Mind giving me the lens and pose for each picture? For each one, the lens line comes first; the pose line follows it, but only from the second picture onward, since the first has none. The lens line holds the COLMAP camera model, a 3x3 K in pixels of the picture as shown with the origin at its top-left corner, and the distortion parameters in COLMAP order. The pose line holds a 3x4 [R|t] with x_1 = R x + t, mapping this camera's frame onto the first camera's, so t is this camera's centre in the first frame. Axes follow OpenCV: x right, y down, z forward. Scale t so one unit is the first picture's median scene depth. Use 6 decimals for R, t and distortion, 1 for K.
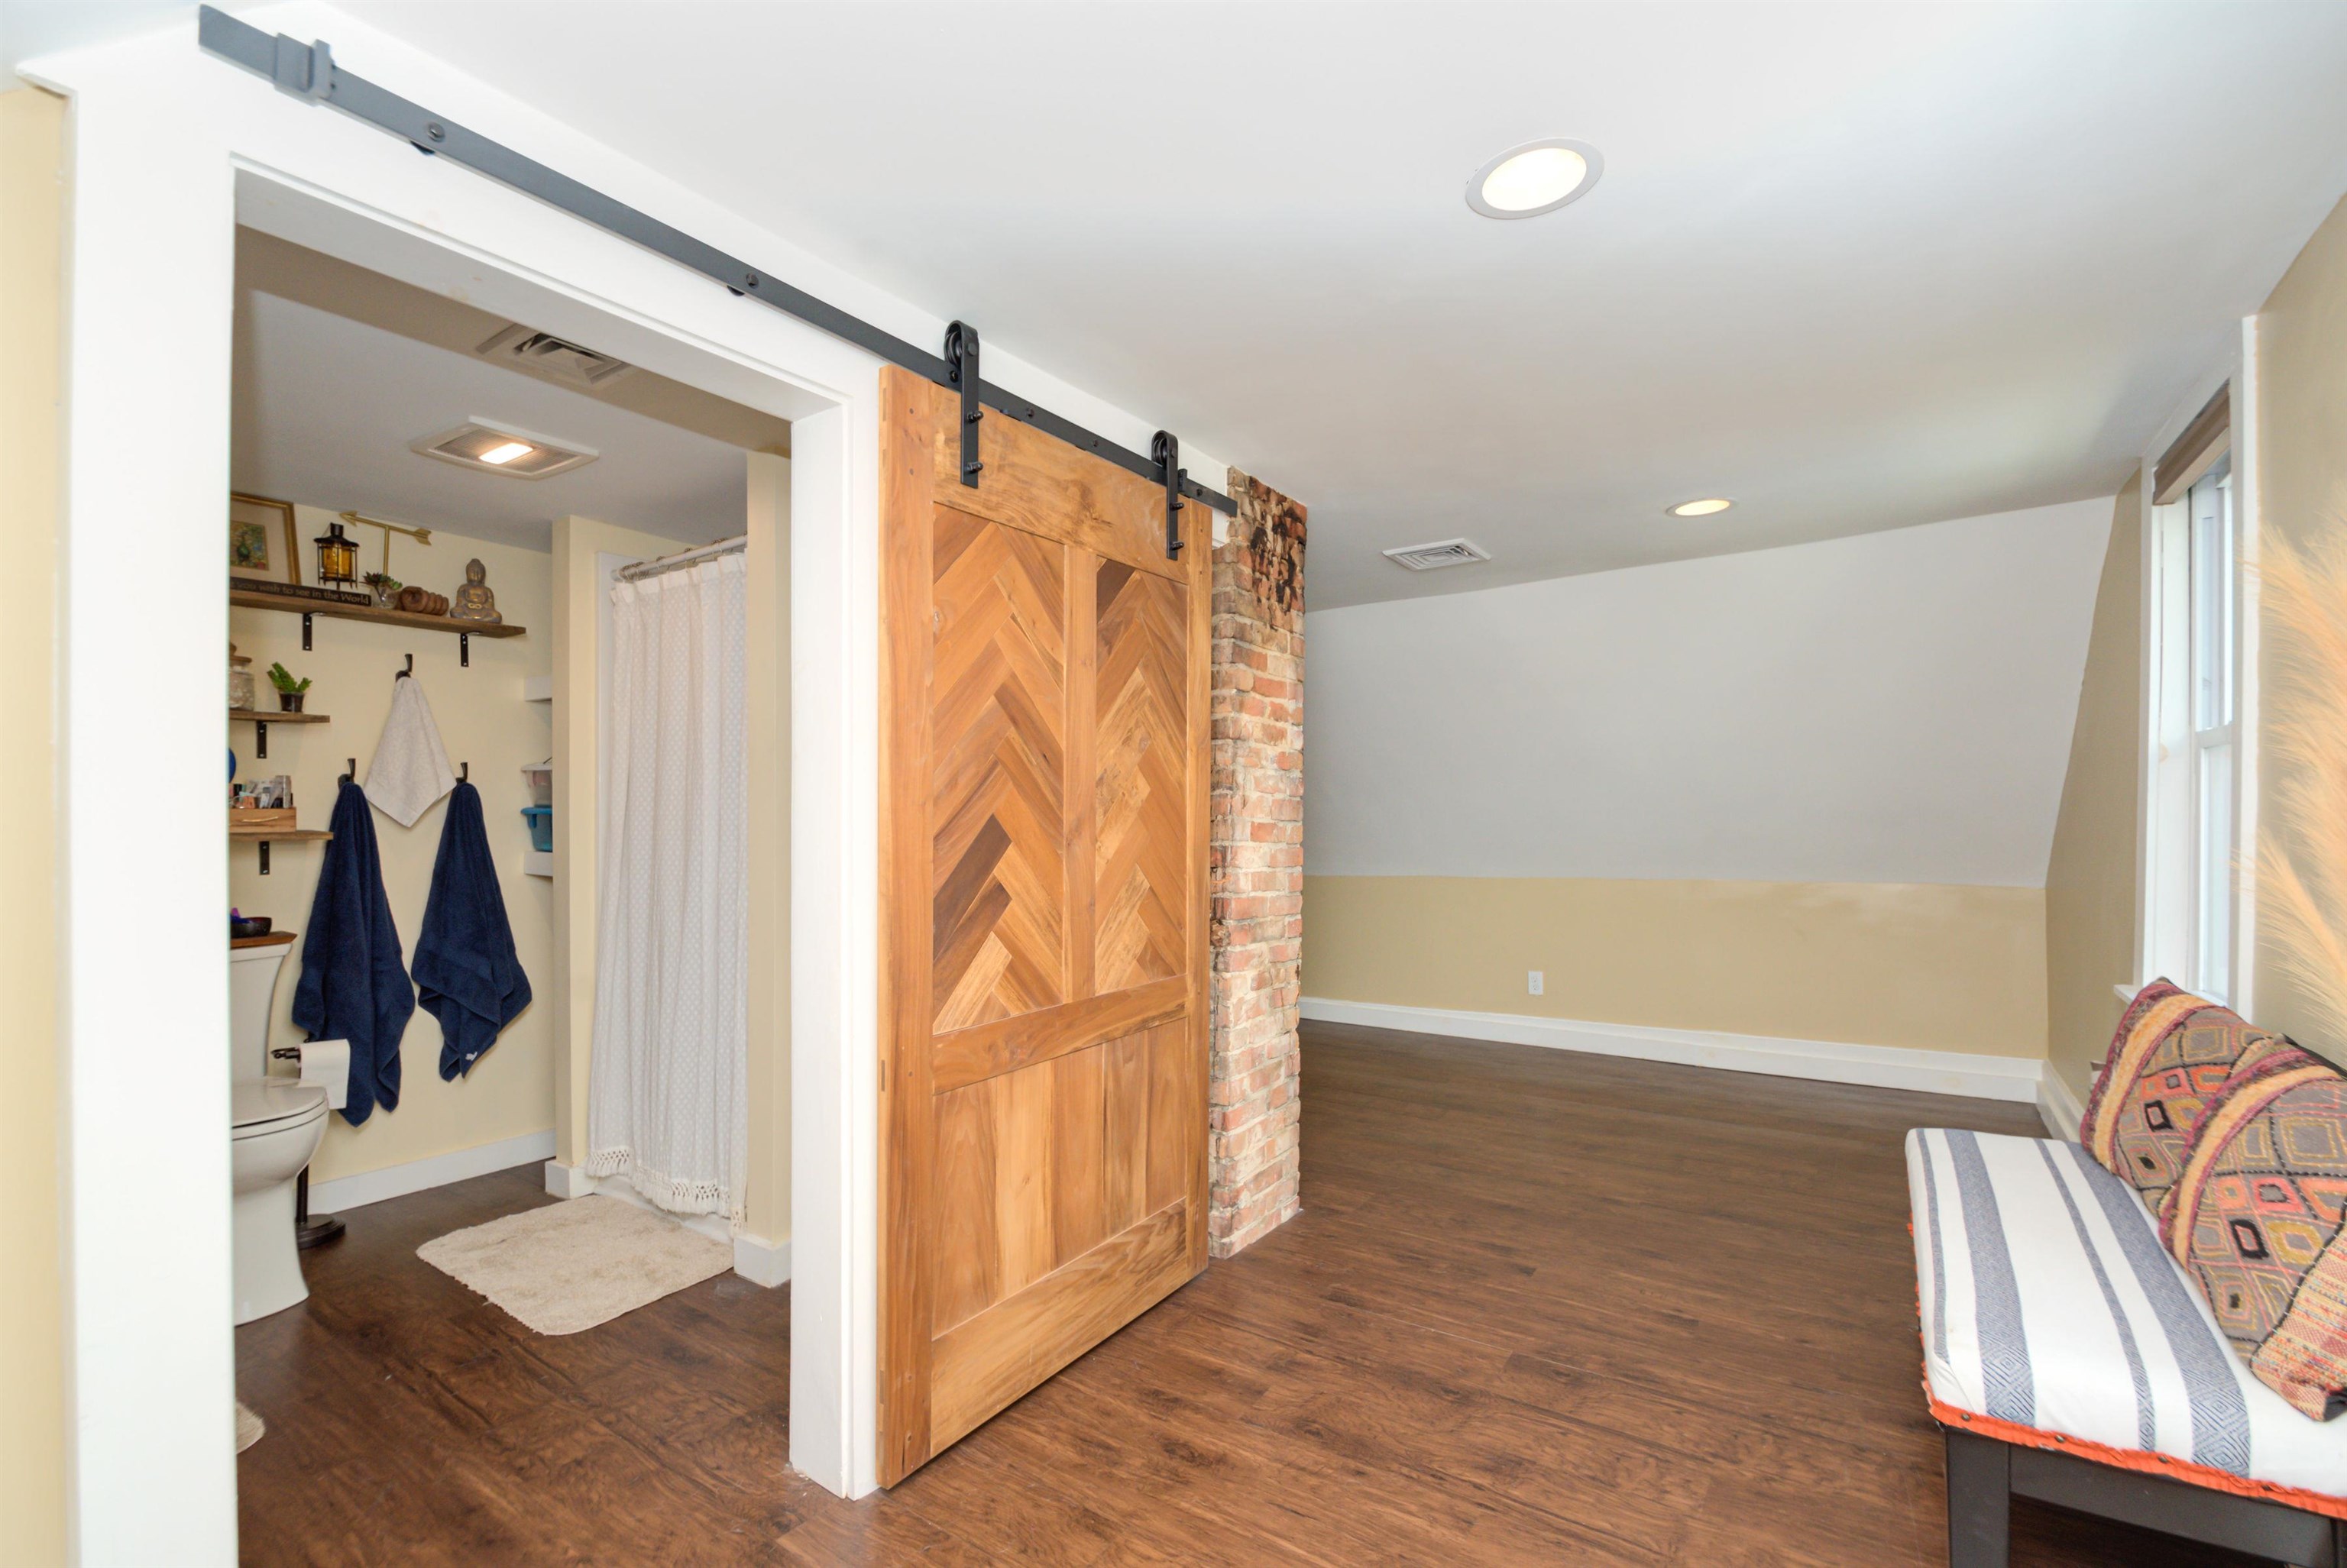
lens RADIAL K [[1034.6, 0, 1170.9], [0, 1034.6, 814.3], [0, 0, 1]] dist [0.000228, -0.000472]
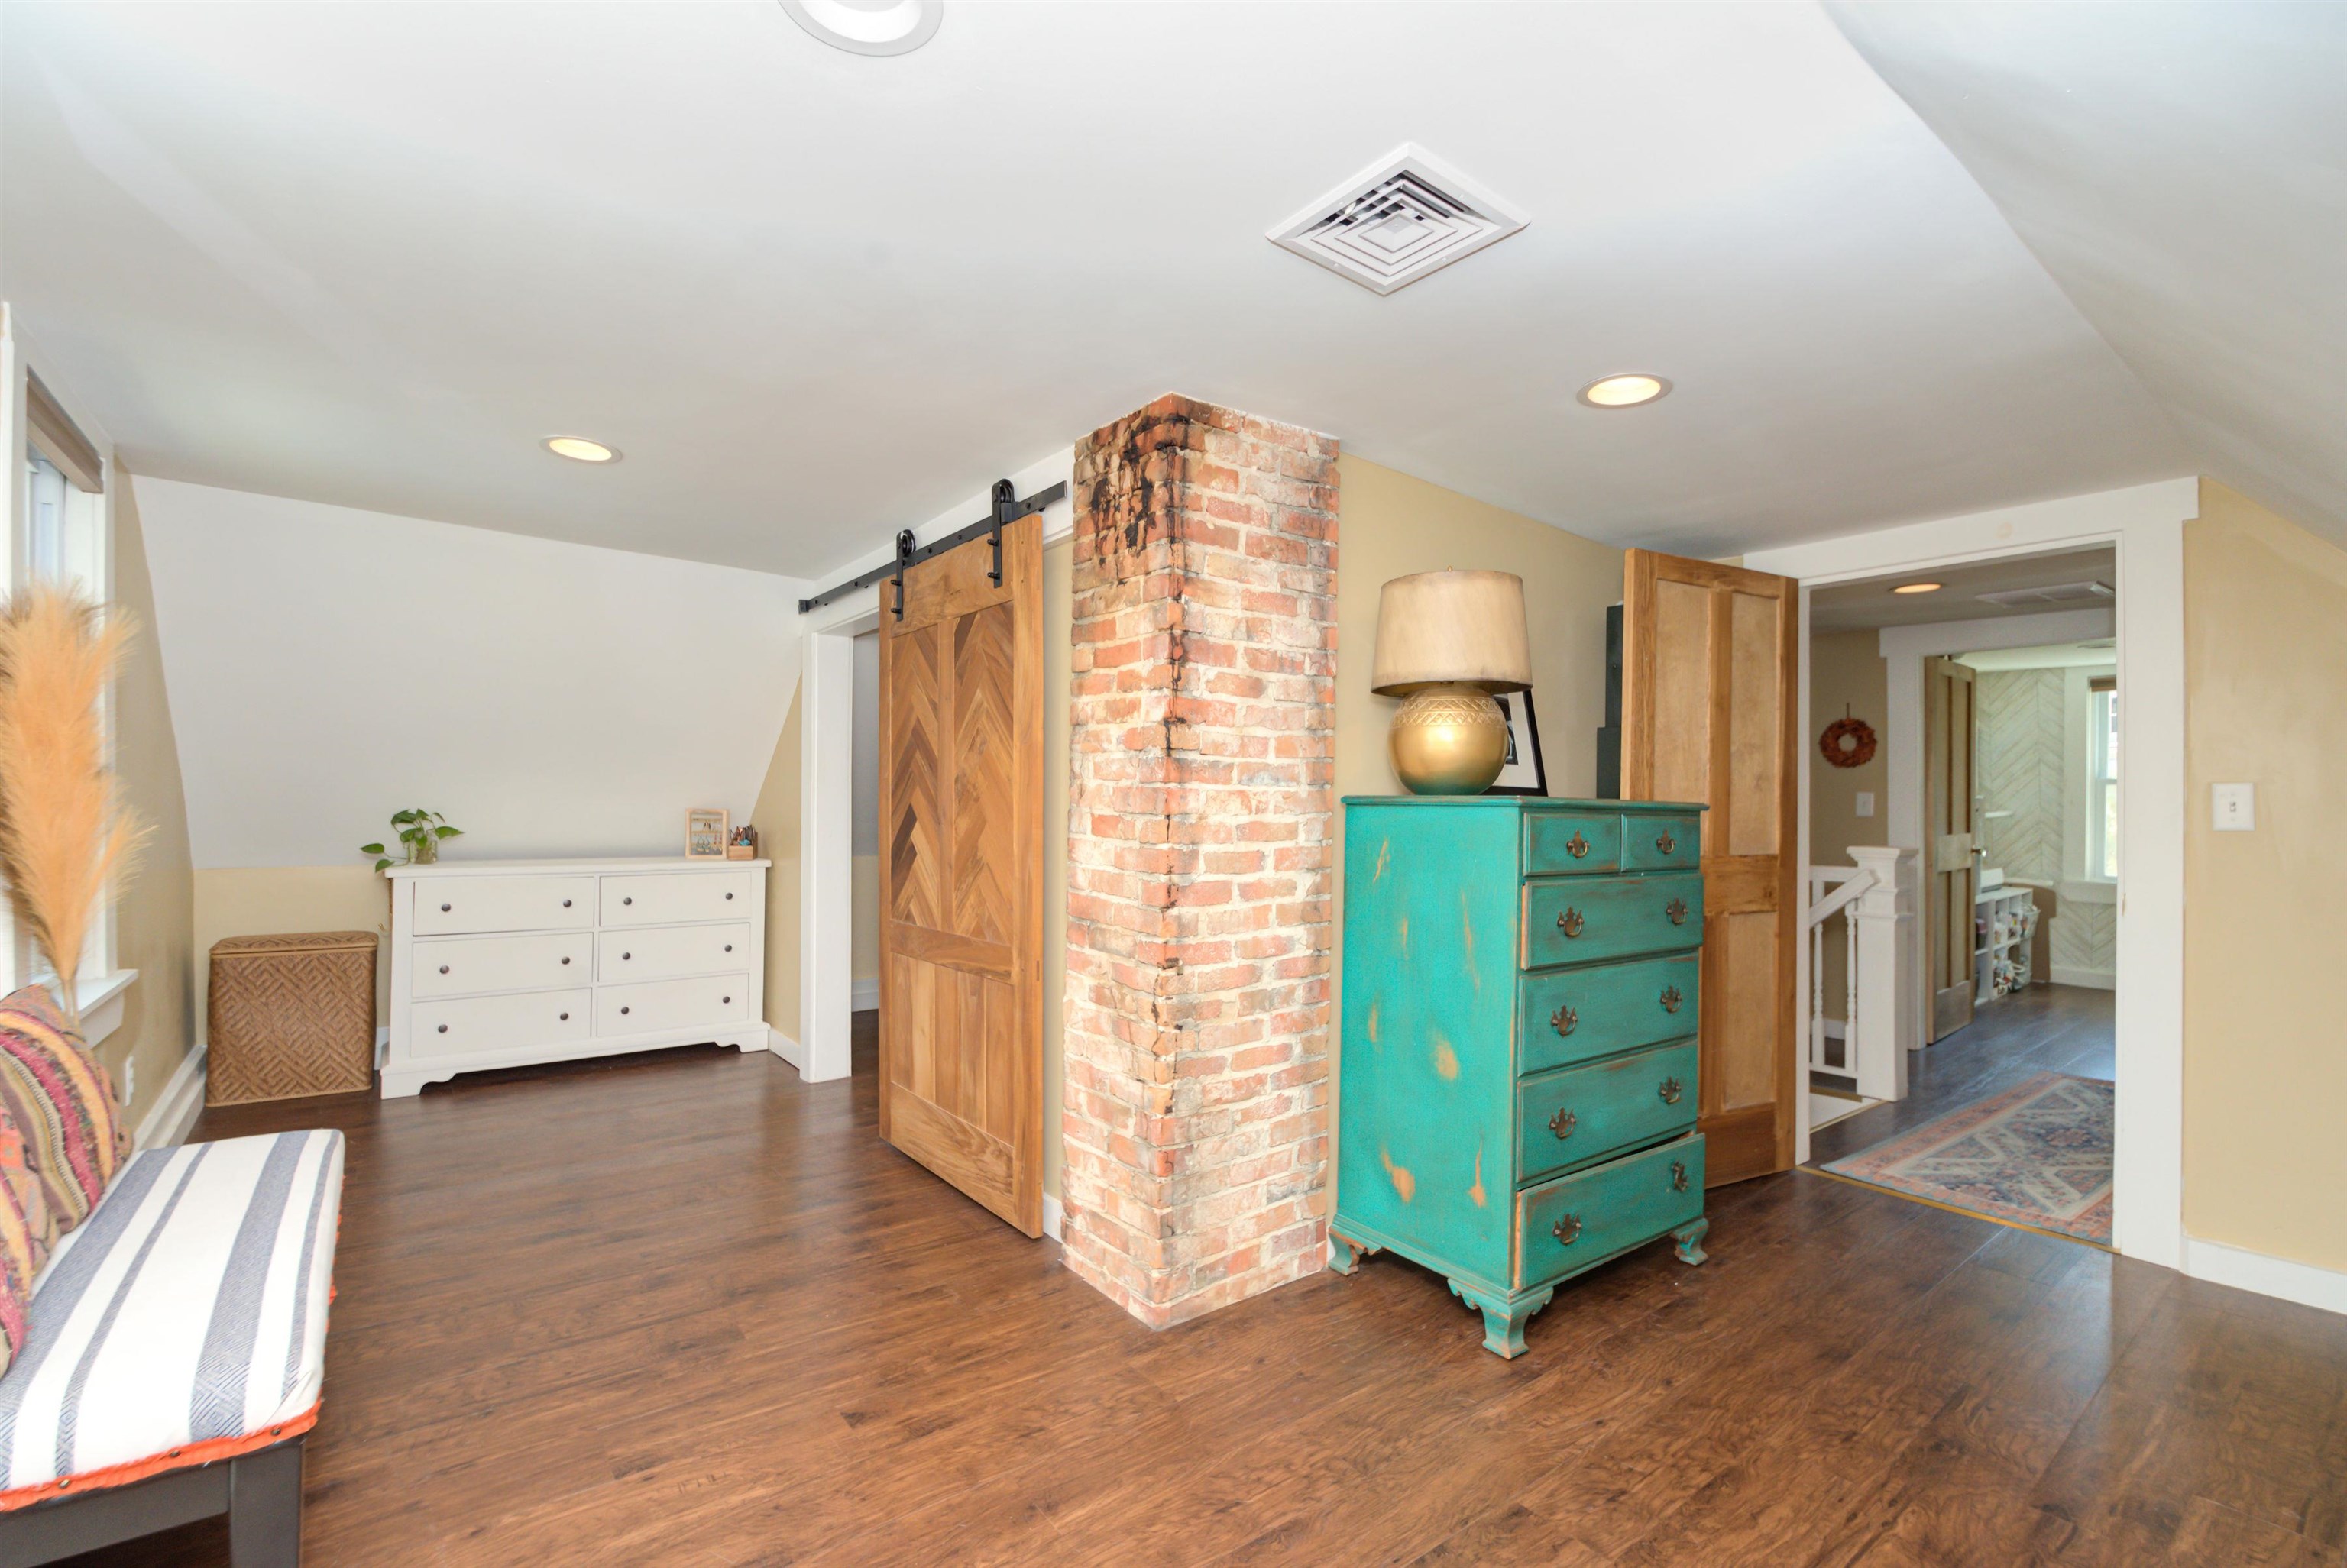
lens RADIAL K [[1074.0, 0, 1169.7], [0, 1074.0, 803.1], [0, 0, 1]] dist [0.001698, 0.000254]
pose [[-0.335316, -0.006460, -0.942084, 1.032217], [-0.009325, 0.999950, -0.003538, 0.001331], [0.942060, 0.007599, -0.335359, 1.518200]]
